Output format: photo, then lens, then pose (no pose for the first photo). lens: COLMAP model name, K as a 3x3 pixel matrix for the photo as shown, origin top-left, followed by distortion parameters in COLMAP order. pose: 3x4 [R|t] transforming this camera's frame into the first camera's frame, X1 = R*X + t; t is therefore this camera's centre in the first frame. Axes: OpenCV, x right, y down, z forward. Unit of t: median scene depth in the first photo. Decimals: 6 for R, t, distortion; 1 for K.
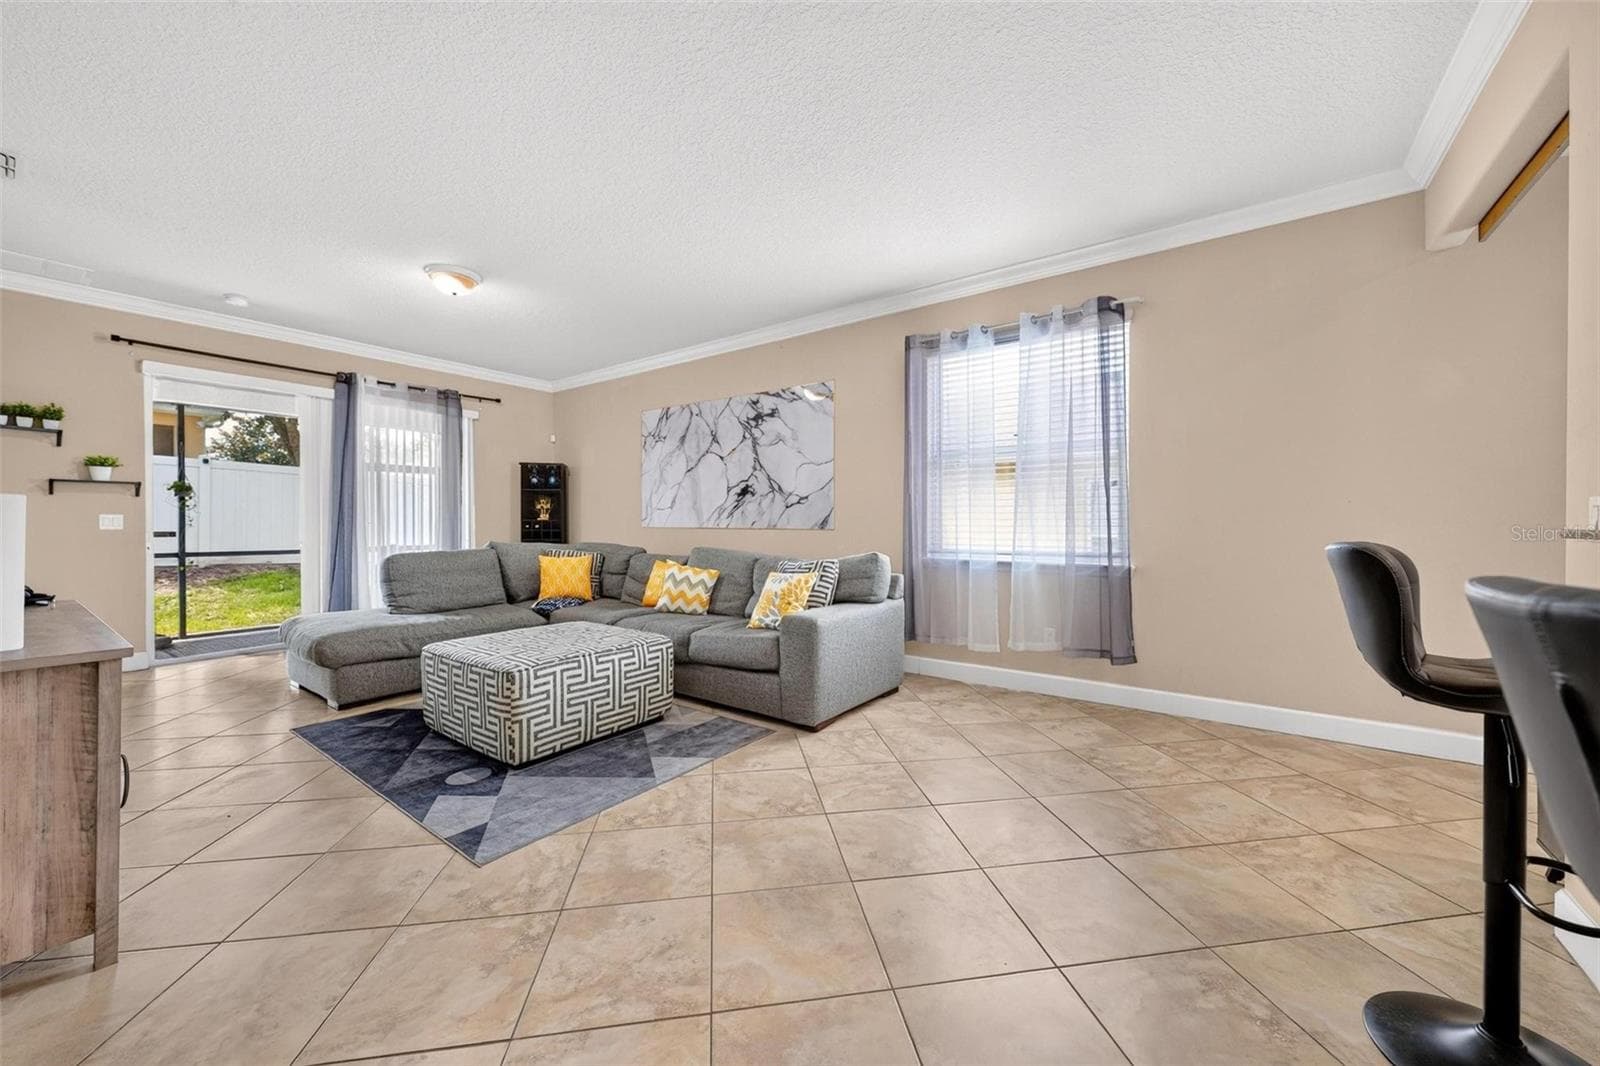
lens RADIAL K [[593.1, 0, 806.0], [0, 593.1, 528.6], [0, 0, 1]] dist [0.001433, 0.000110]
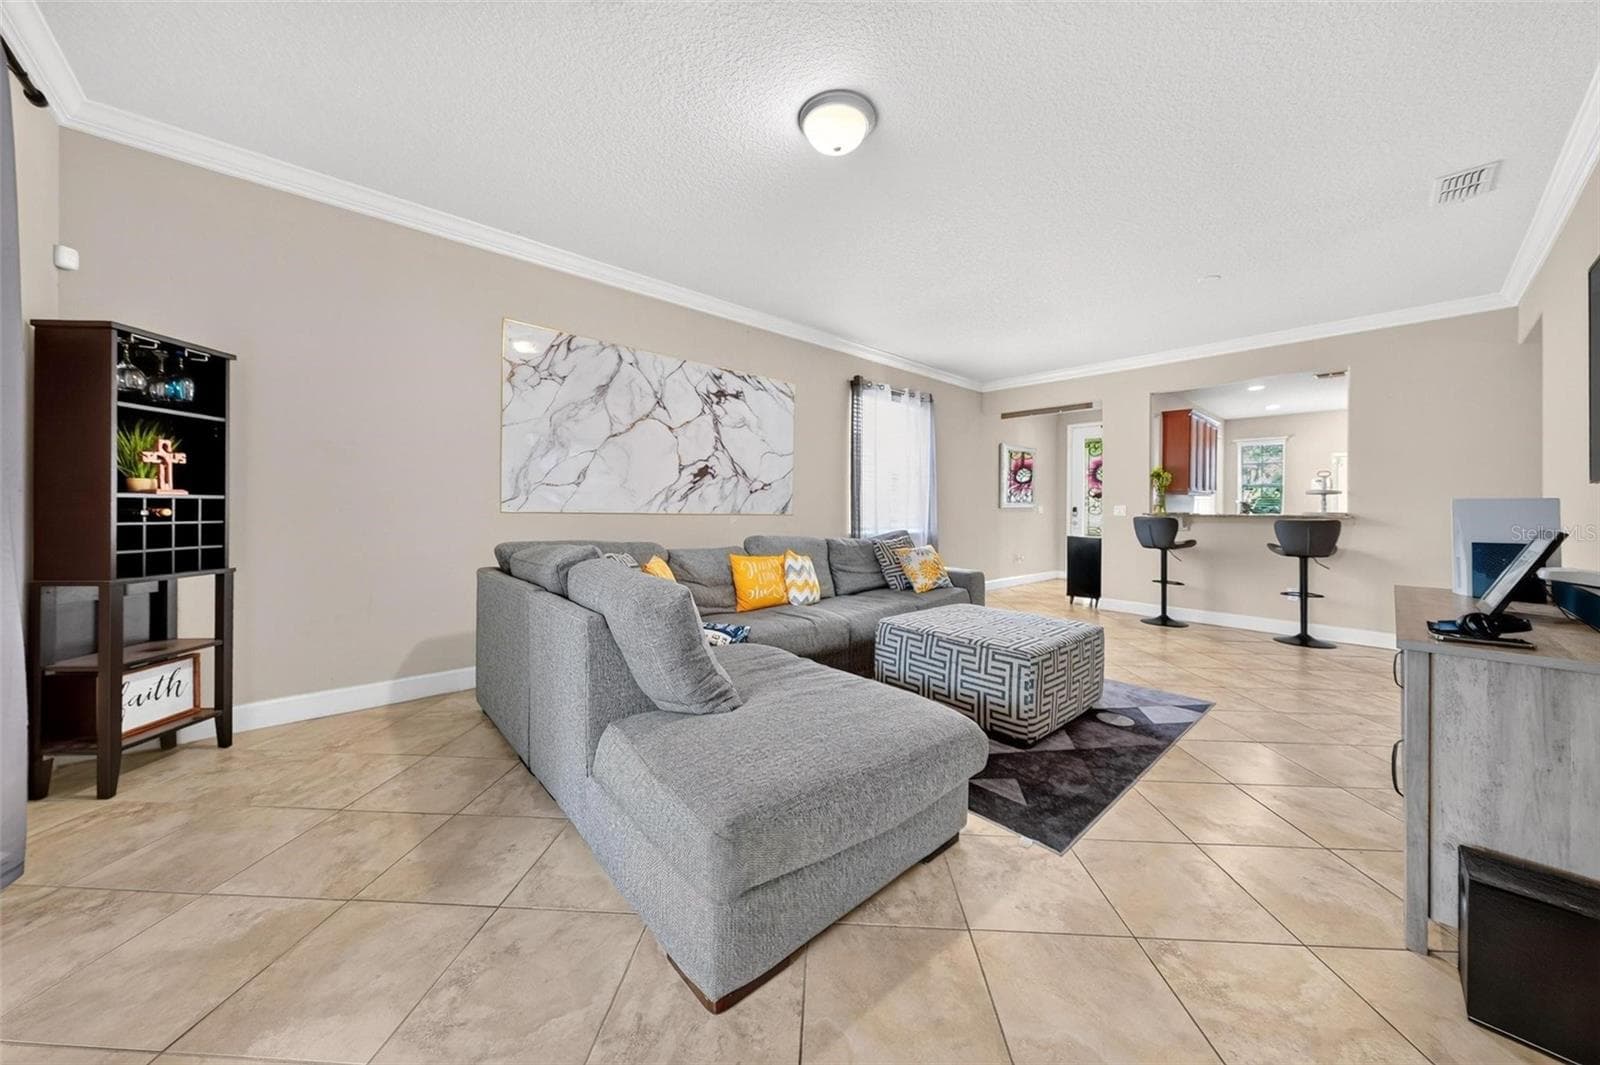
lens RADIAL K [[538.0, 0, 796.1], [0, 538.0, 530.1], [0, 0, 1]] dist [-0.000134, 0.000016]
pose [[0.216733, -0.033592, 0.975653, -0.887338], [0.002928, 0.999426, 0.033761, -0.002577], [-0.976226, -0.004460, 0.216707, 0.701315]]
